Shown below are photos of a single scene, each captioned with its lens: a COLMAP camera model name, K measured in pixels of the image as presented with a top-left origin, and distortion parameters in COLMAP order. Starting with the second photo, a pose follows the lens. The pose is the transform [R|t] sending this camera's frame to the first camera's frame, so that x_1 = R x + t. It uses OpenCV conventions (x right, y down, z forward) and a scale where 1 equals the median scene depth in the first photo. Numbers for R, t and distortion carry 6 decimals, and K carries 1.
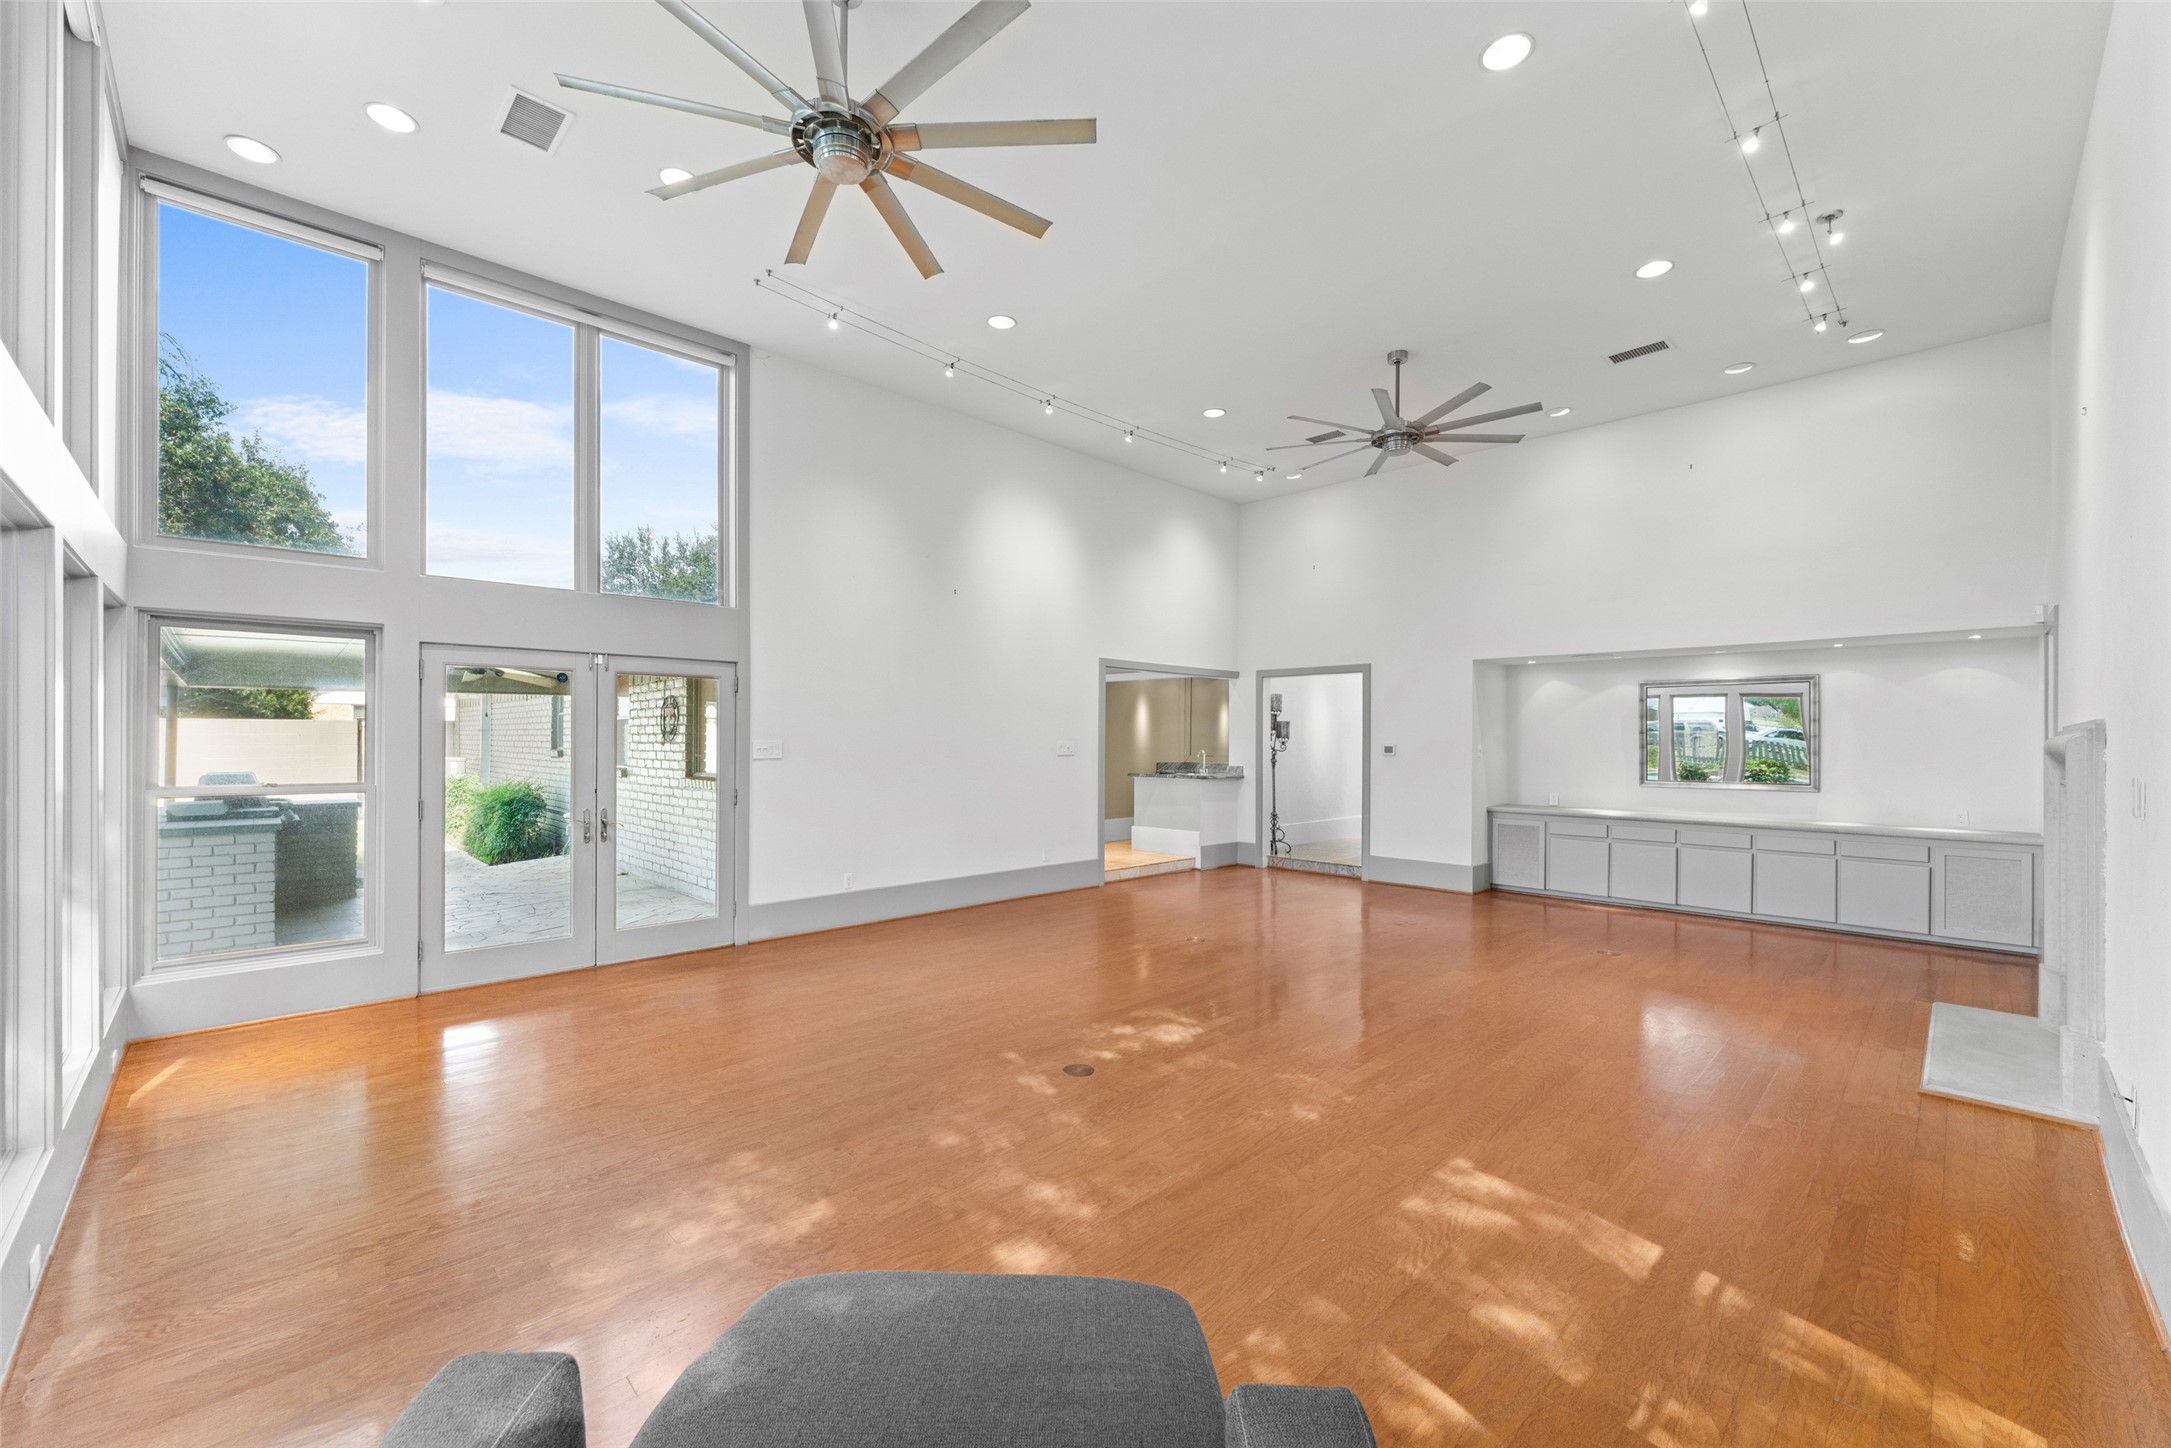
lens RADIAL K [[874.4, 0, 1072.0], [0, 874.4, 737.6], [0, 0, 1]] dist [-0.004293, 0.001105]
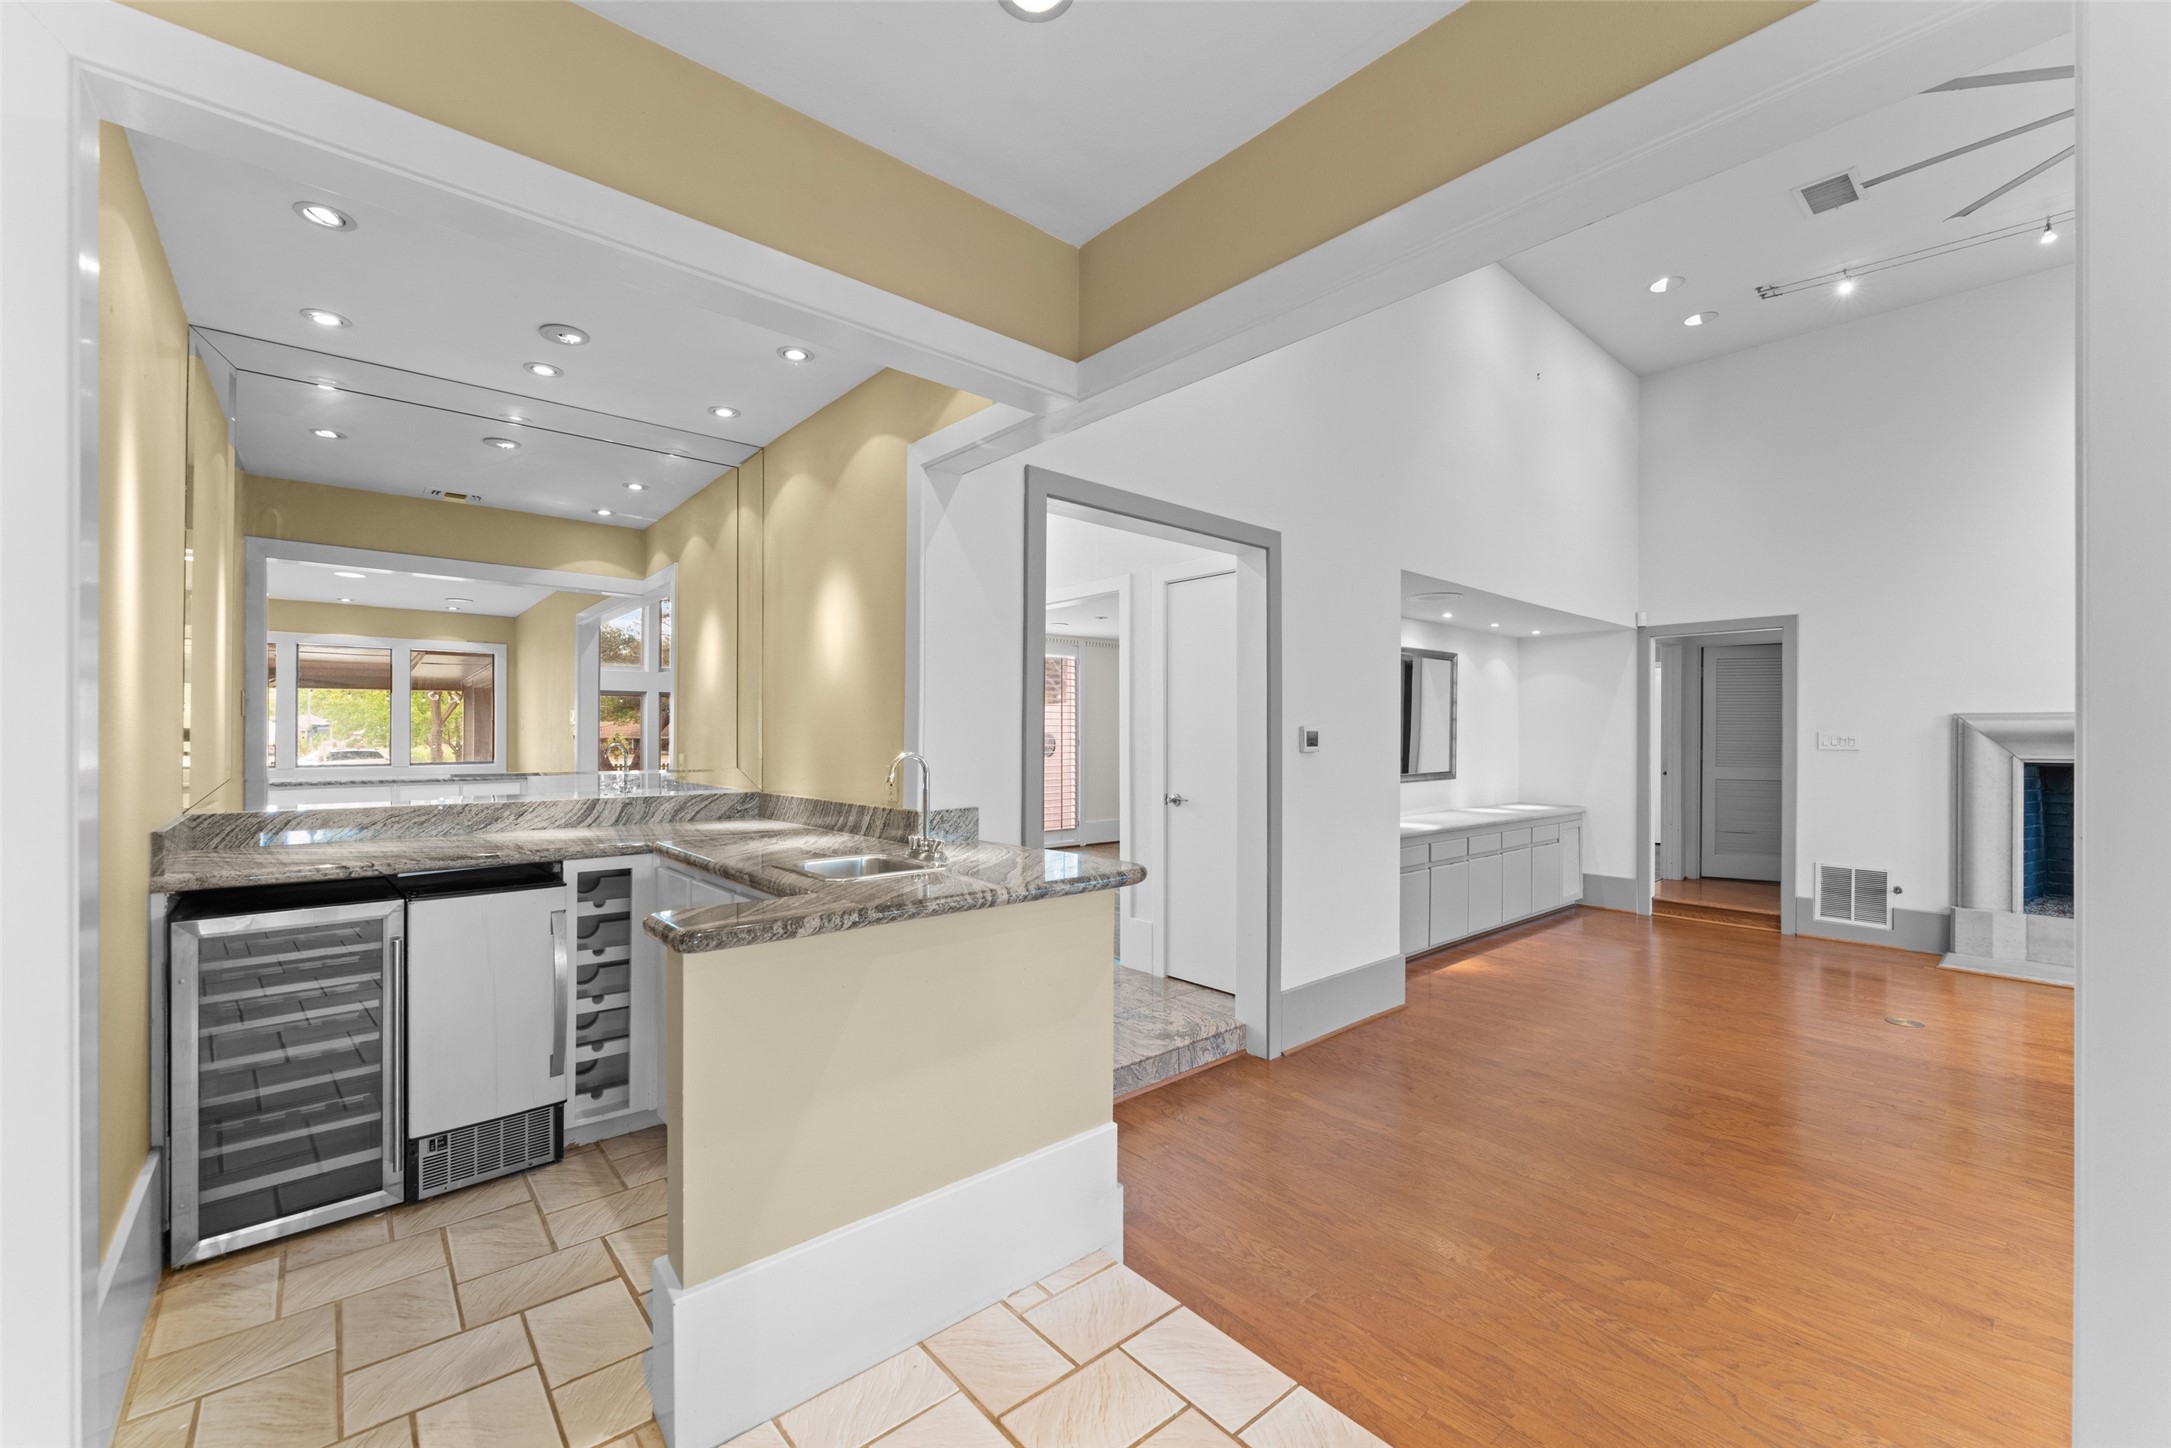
lens RADIAL K [[874.4, 0, 1070.5], [0, 874.4, 733.0], [0, 0, 1]] dist [-0.004293, 0.001105]
pose [[0.041630, -0.003913, 0.999125, -0.104401], [-0.007404, 0.999964, 0.004224, 0.012433], [-0.999106, -0.007574, 0.041599, 1.447465]]
